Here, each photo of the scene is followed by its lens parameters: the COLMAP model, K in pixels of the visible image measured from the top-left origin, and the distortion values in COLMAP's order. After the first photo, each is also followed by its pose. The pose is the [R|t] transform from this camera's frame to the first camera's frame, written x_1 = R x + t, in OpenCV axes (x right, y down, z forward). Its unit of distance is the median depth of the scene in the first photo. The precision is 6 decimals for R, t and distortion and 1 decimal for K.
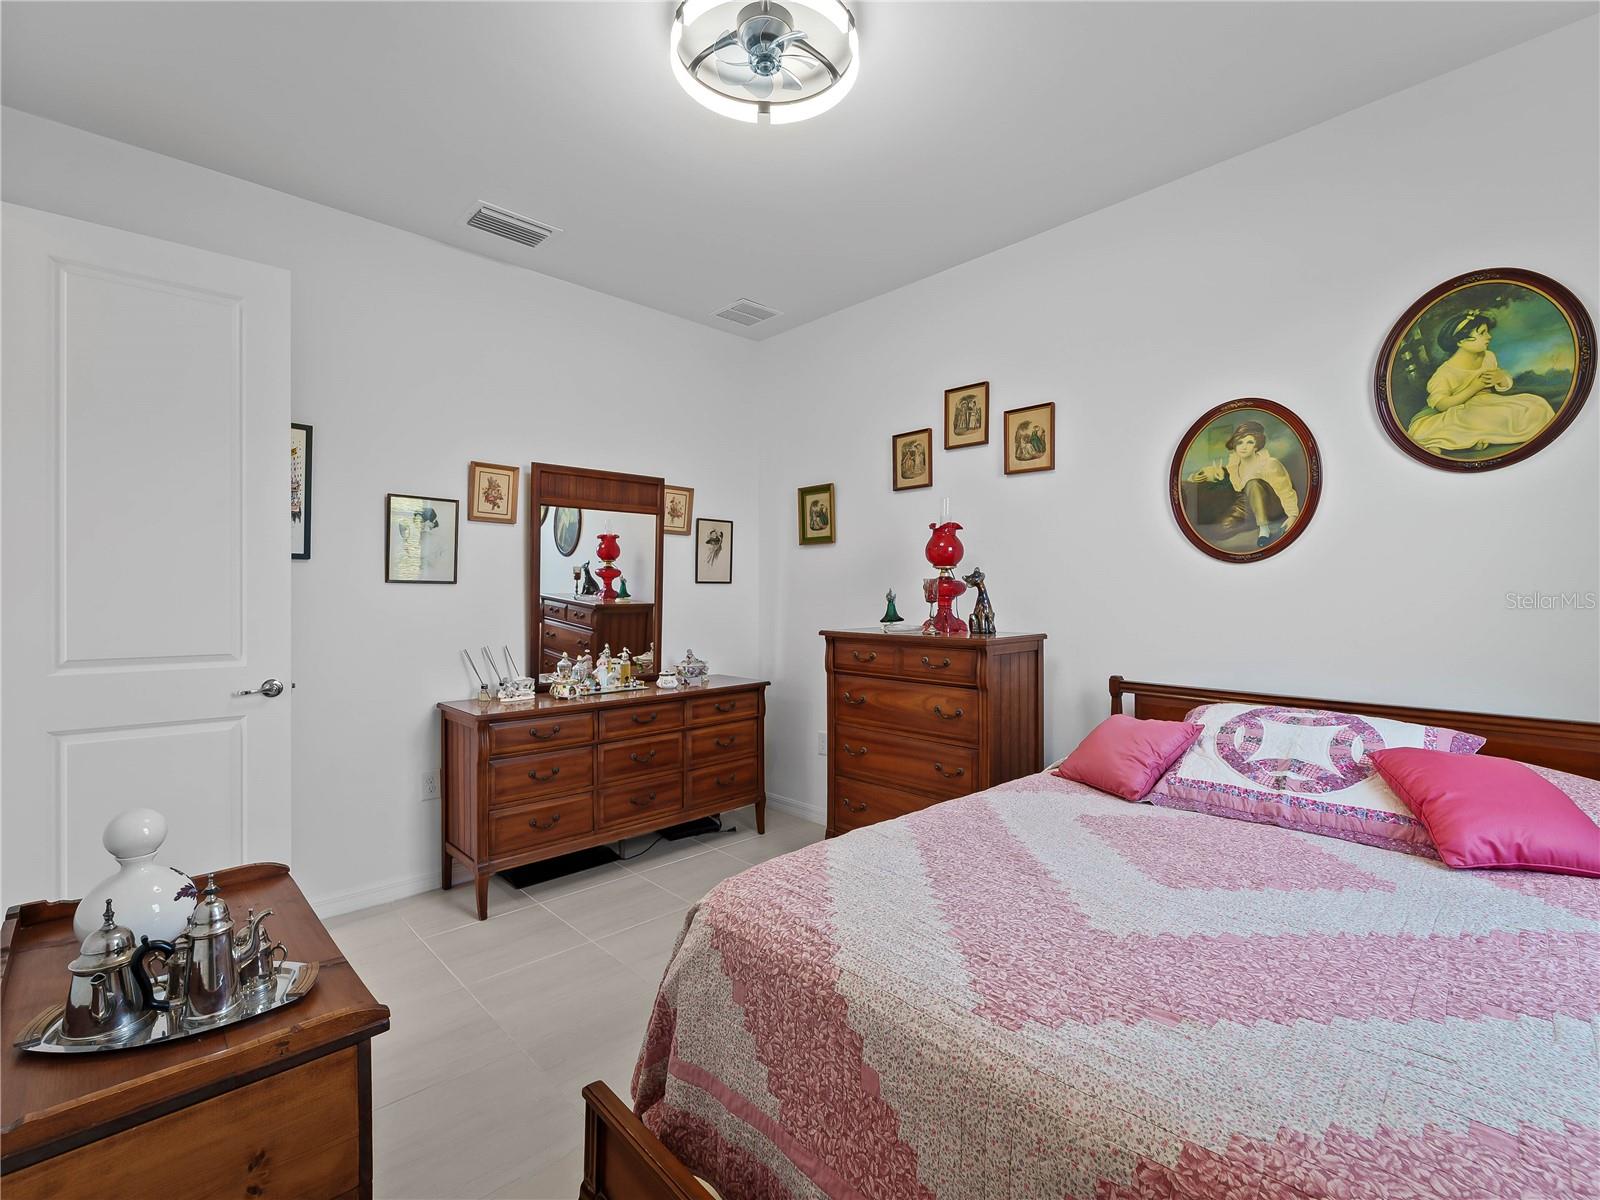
lens RADIAL K [[726.5, 0, 802.2], [0, 726.5, 605.7], [0, 0, 1]] dist [-0.001854, -0.001184]
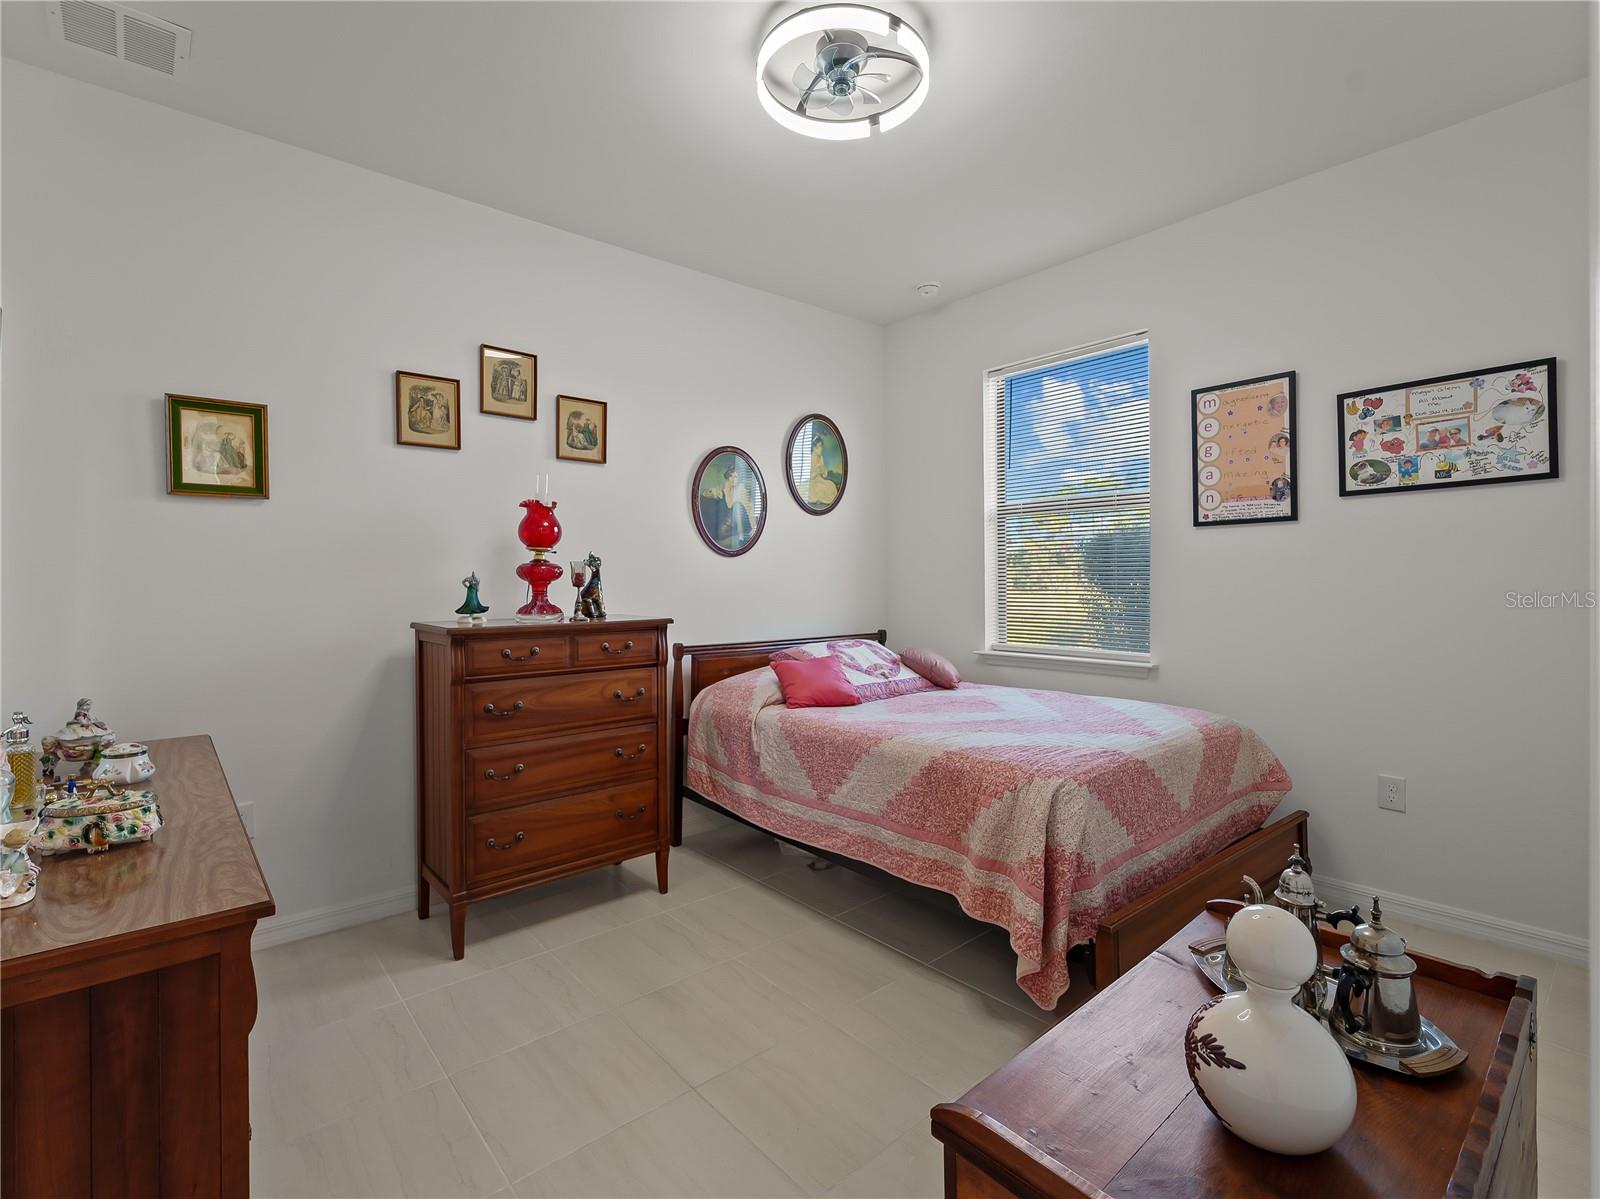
lens RADIAL K [[726.5, 0, 802.2], [0, 726.5, 605.2], [0, 0, 1]] dist [-0.001854, -0.001184]
pose [[0.055927, -0.036978, 0.997750, -0.715757], [0.024236, 0.999070, 0.035668, -0.007556], [-0.998141, 0.022187, 0.056771, 0.630011]]
